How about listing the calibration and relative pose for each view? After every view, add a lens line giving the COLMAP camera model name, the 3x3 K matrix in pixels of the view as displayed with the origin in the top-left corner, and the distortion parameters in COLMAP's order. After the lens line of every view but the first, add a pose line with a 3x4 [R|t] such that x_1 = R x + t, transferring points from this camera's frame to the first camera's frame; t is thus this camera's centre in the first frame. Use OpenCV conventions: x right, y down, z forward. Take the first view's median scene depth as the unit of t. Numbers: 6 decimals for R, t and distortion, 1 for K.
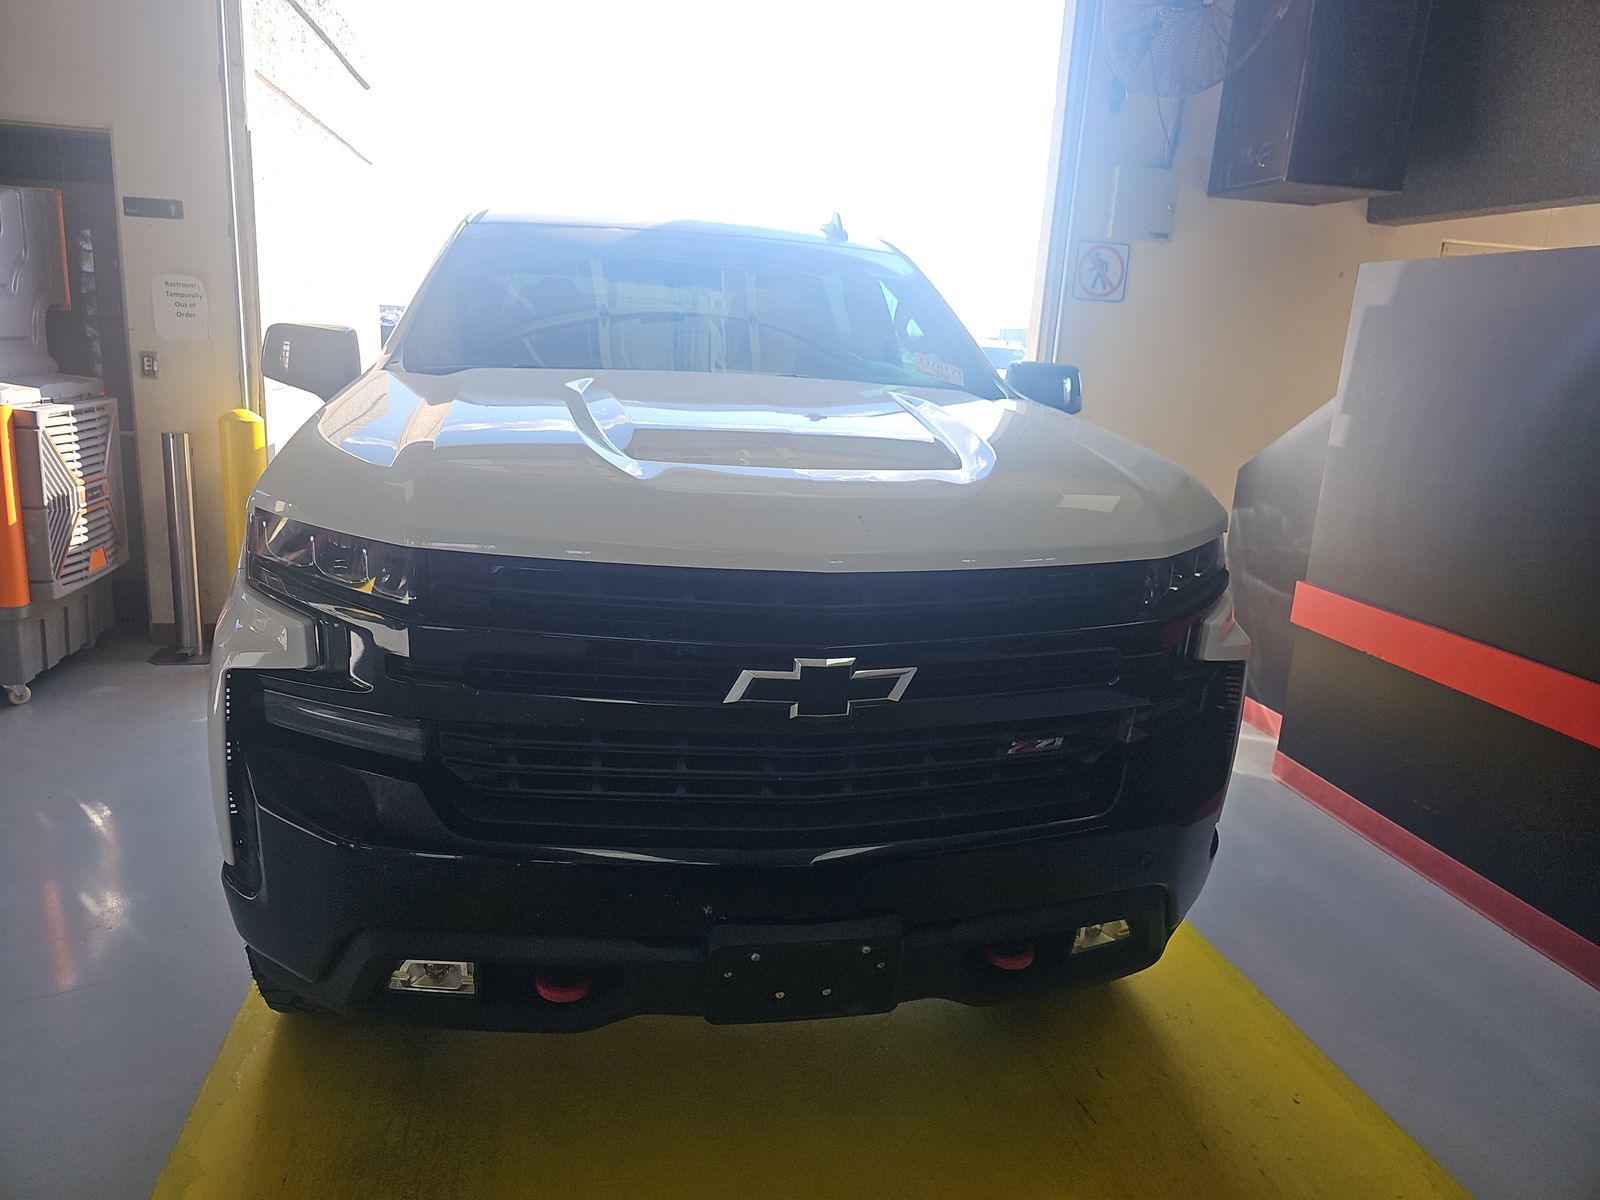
lens RADIAL K [[1077.6, 0, 800.0], [0, 1077.6, 600.0], [0, 0, 1]] dist [0.028244, -0.002563]
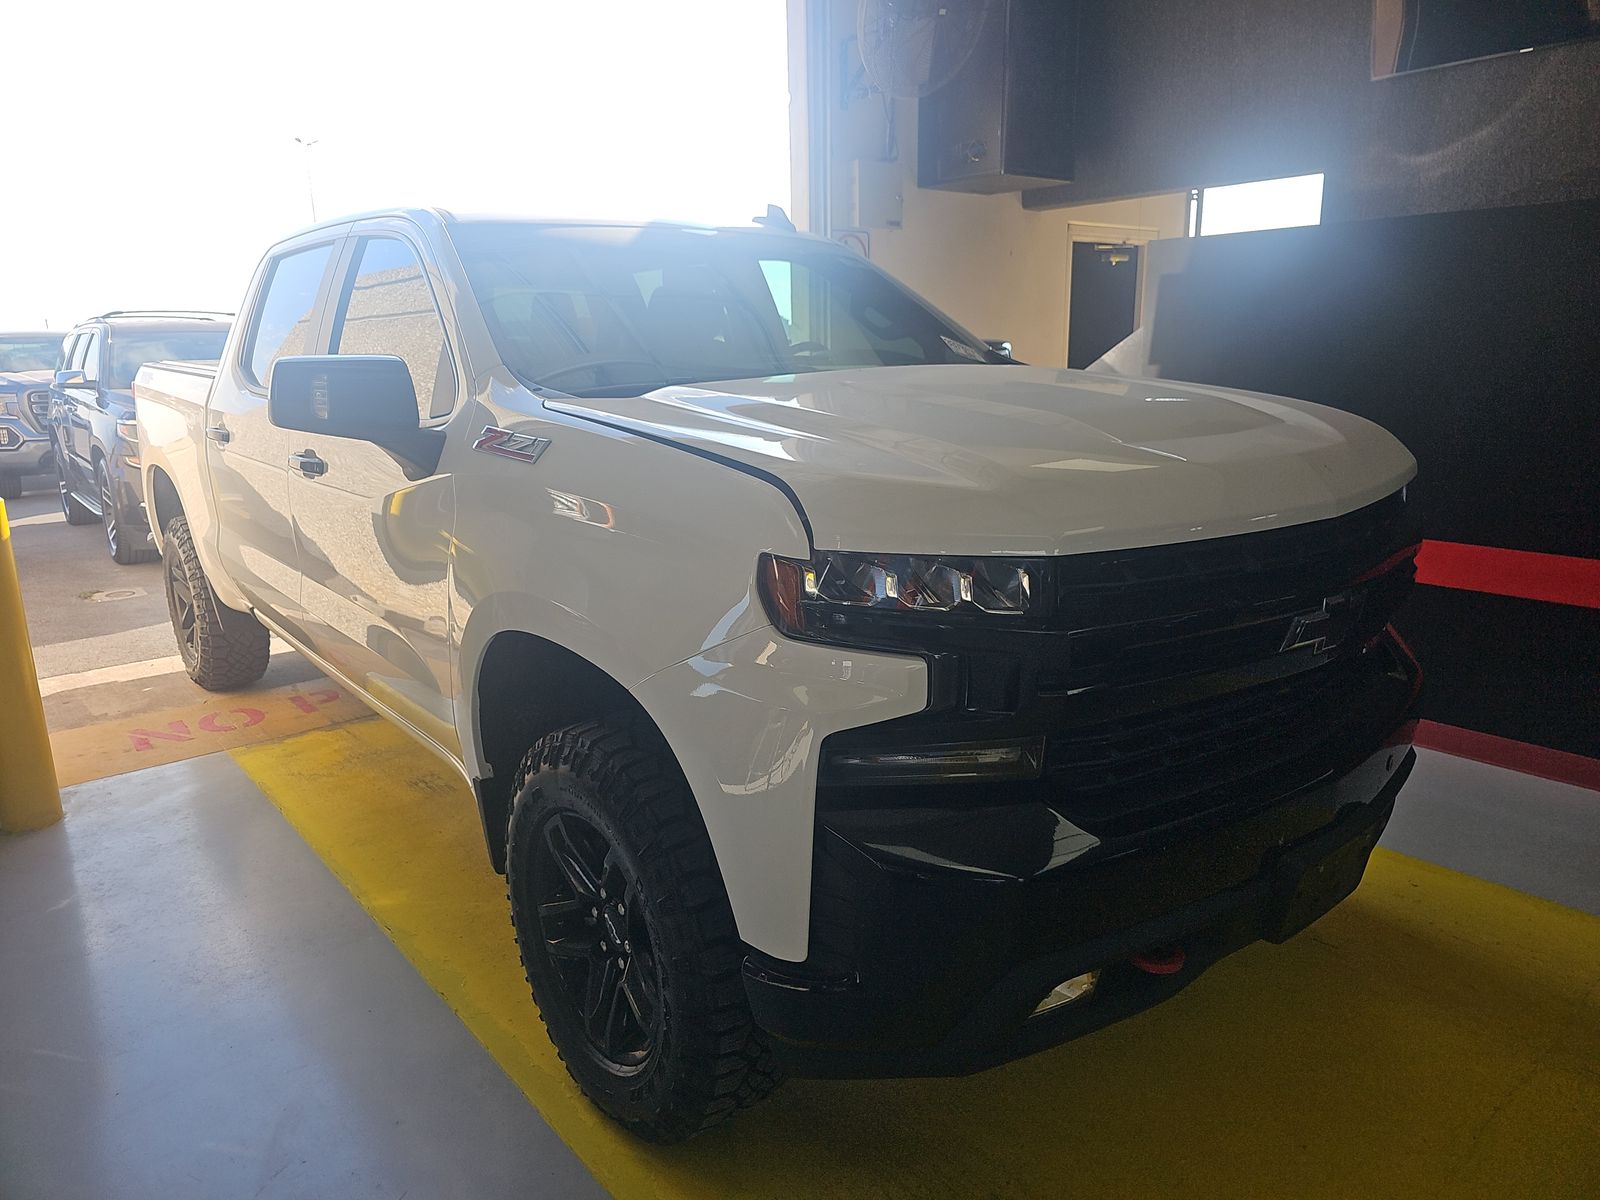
lens RADIAL K [[1077.6, 0, 800.0], [0, 1077.6, 600.0], [0, 0, 1]] dist [0.028244, -0.002563]
pose [[0.883874, -0.180430, 0.431523, -0.294740], [0.178432, 0.982900, 0.045497, -0.028295], [-0.432352, 0.036784, 0.900954, 0.069381]]
